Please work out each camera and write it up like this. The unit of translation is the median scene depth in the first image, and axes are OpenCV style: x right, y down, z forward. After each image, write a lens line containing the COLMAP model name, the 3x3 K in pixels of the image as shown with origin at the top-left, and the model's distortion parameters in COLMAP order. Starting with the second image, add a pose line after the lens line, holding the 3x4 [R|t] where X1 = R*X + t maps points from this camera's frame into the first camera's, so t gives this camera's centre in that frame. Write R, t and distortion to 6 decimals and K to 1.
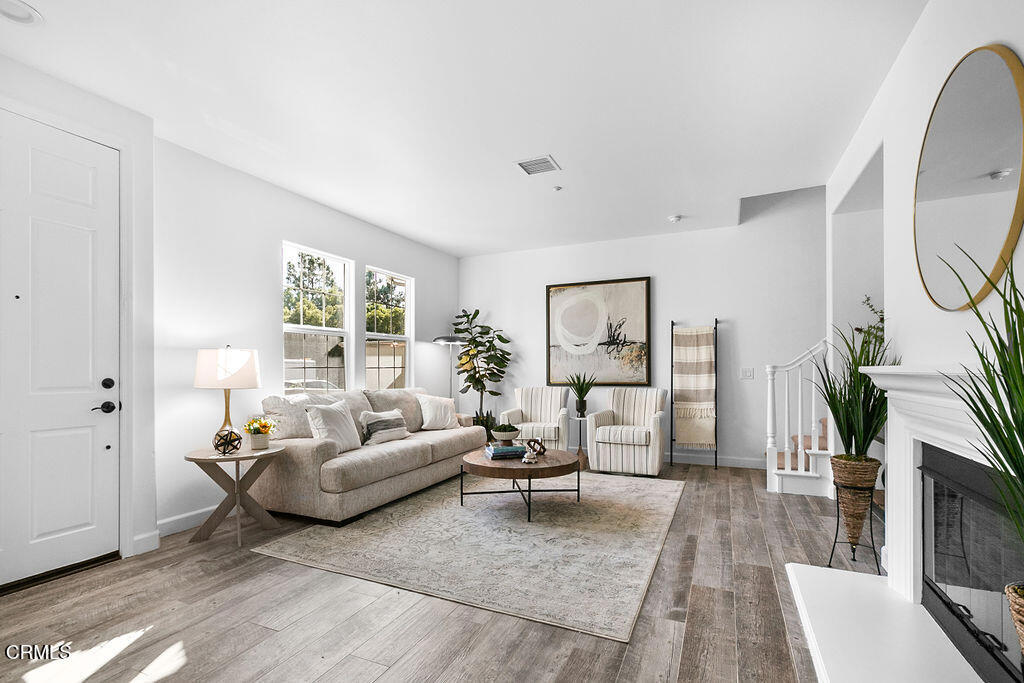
lens RADIAL K [[469.2, 0, 509.5], [0, 469.2, 370.3], [0, 0, 1]] dist [0.001214, 0.000166]
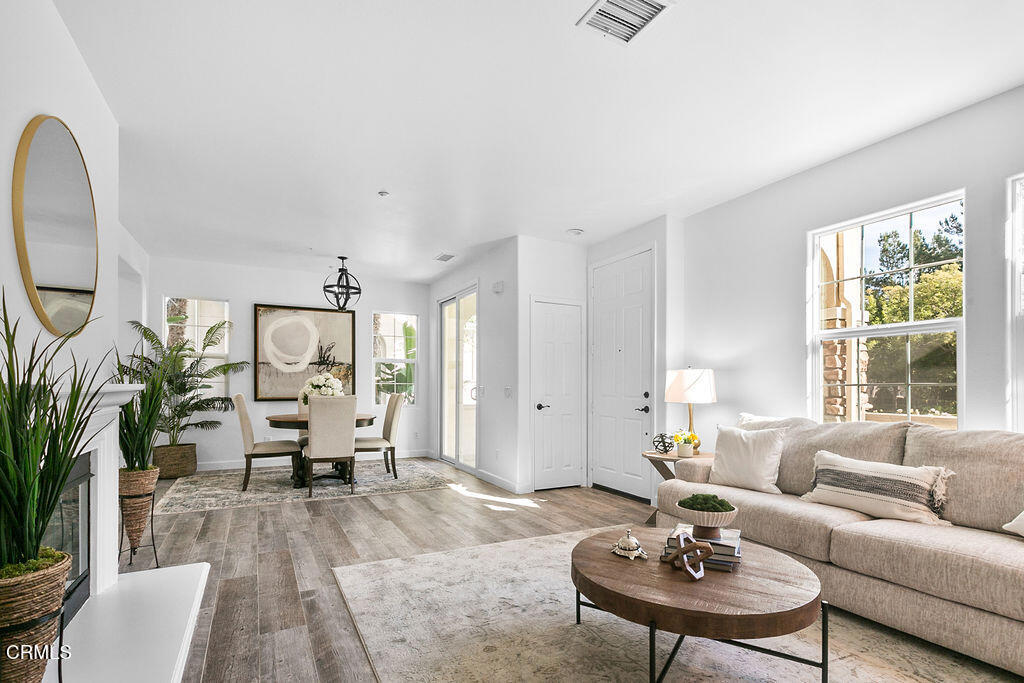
lens RADIAL K [[485.2, 0, 508.2], [0, 485.2, 387.7], [0, 0, 1]] dist [-0.001169, -0.000147]
pose [[-0.612157, 0.003772, -0.790727, 0.404289], [-0.002597, 0.999974, 0.006780, -0.003900], [0.790732, 0.006204, -0.612131, 0.854640]]
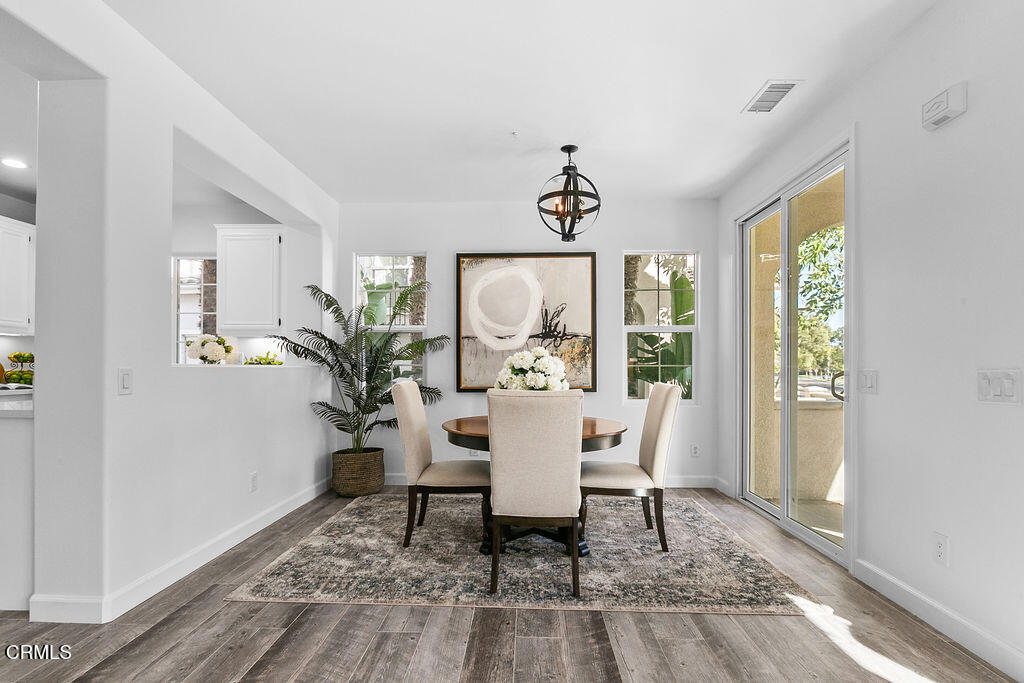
lens RADIAL K [[479.2, 0, 507.8], [0, 479.2, 369.6], [0, 0, 1]] dist [-0.002376, -0.000112]
pose [[-0.925568, 0.003729, -0.378564, 0.072287], [0.002269, 0.999988, 0.004304, -0.002774], [0.378575, 0.003125, -0.925565, 0.429429]]
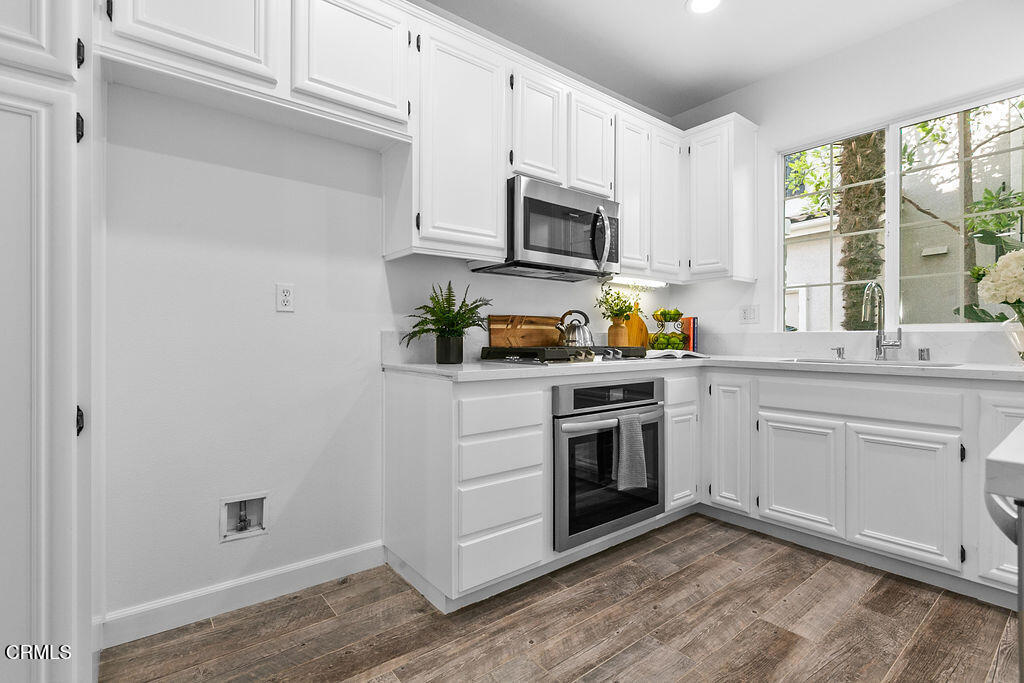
lens RADIAL K [[482.7, 0, 514.5], [0, 482.7, 337.2], [0, 0, 1]] dist [-0.002484, -0.000847]
pose [[-0.892803, 0.006737, 0.450397, 0.427968], [0.004793, 0.999974, -0.005457, 0.008673], [-0.450422, -0.002713, -0.892812, -0.010517]]
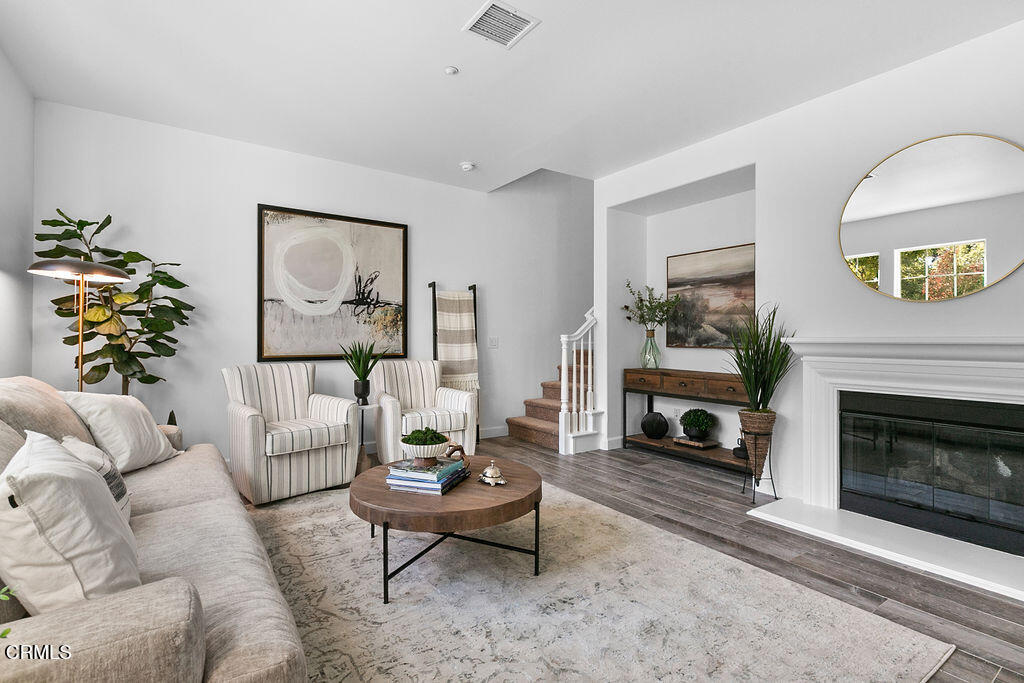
lens RADIAL K [[474.2, 0, 506.3], [0, 474.2, 336.4], [0, 0, 1]] dist [0.000373, -0.000149]
pose [[0.522353, 0.011667, 0.852650, -0.342961], [-0.007069, 0.999931, -0.009351, 0.002601], [-0.852700, -0.001143, 0.522399, 0.448568]]
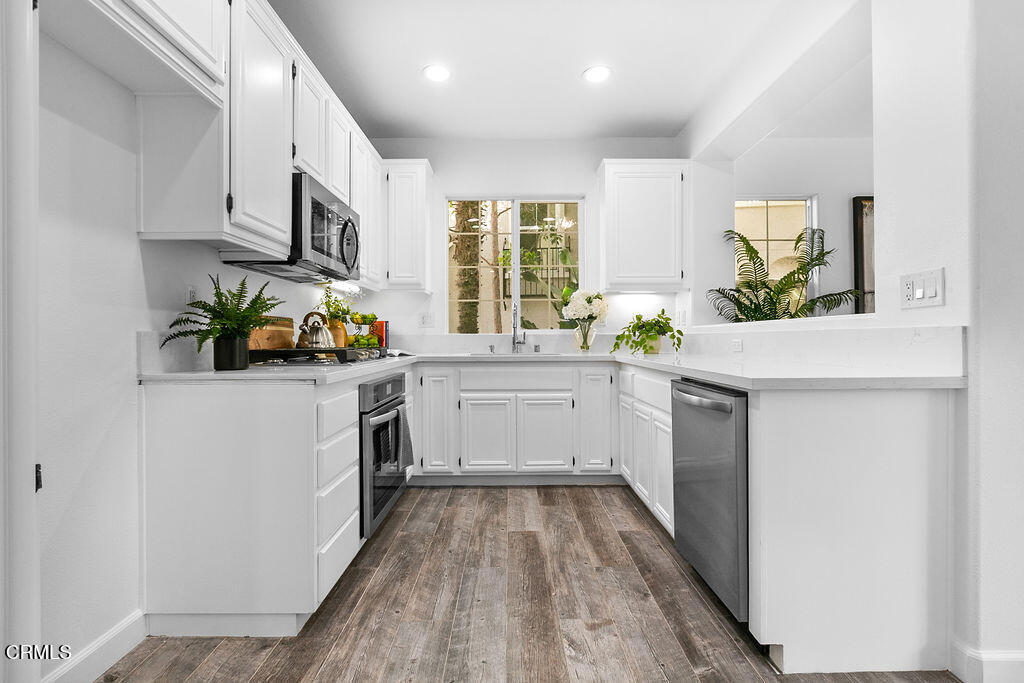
lens RADIAL K [[476.9, 0, 514.4], [0, 476.9, 336.3], [0, 0, 1]] dist [0.000848, -0.000046]
pose [[-0.905073, 0.008741, -0.425166, 0.626327], [0.011156, 0.999933, -0.003191, 0.007465], [0.425110, -0.007631, -0.905110, 0.053740]]
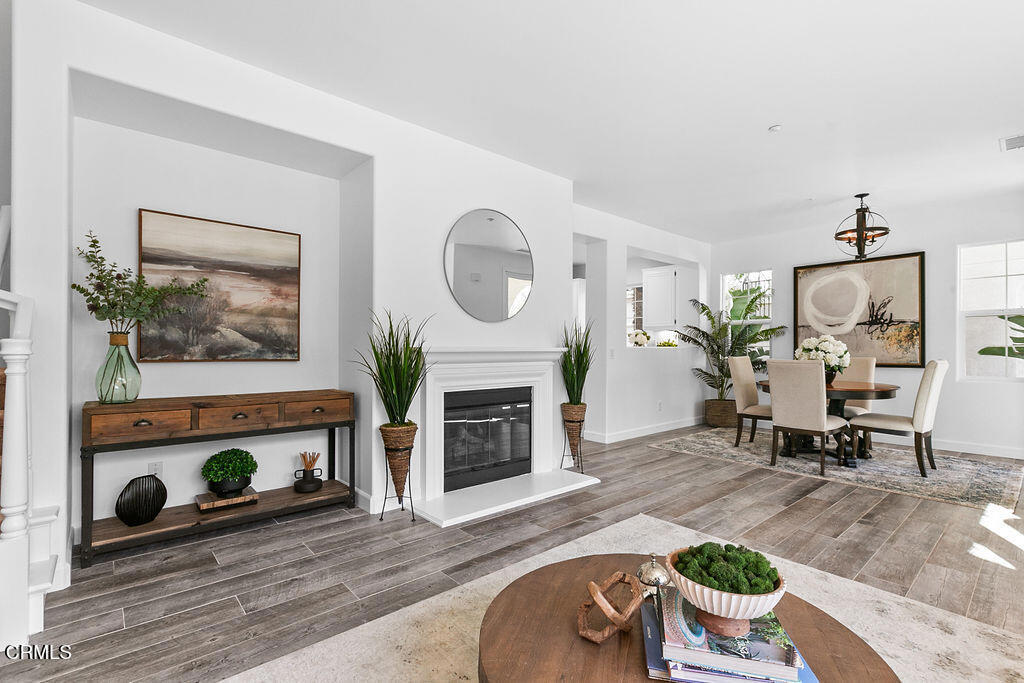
lens RADIAL K [[467.0, 0, 510.1], [0, 467.0, 347.4], [0, 0, 1]] dist [0.001631, -0.000012]
pose [[-0.908567, 0.004197, 0.417718, -0.007279], [0.002413, 0.999986, -0.004800, -0.000661], [-0.417732, -0.003353, -0.908564, 0.963482]]
